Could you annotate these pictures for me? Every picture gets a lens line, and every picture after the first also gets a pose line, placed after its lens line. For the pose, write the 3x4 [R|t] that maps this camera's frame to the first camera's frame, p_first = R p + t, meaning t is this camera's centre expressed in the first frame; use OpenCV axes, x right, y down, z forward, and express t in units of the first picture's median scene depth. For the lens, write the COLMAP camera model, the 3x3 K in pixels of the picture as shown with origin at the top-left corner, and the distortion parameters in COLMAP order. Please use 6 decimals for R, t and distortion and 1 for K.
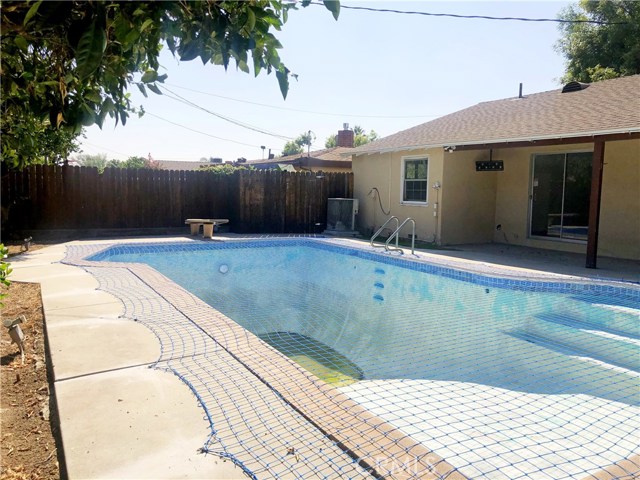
lens RADIAL K [[516.5, 0, 320.0], [0, 516.5, 240.0], [0, 0, 1]] dist [0.011628, -0.059486]
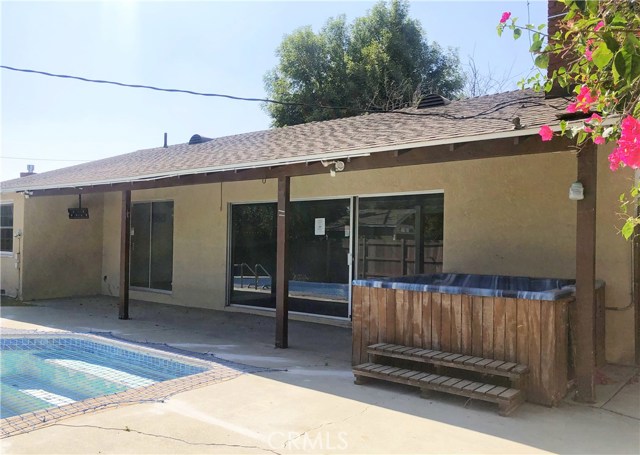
lens RADIAL K [[536.4, 0, 320.0], [0, 536.4, 227.5], [0, 0, 1]] dist [0.003661, -0.000572]
pose [[0.920539, 0.012570, 0.390449, 0.341925], [0.034891, 0.992842, -0.114223, 0.008518], [-0.389090, 0.118770, 0.913511, -0.058486]]
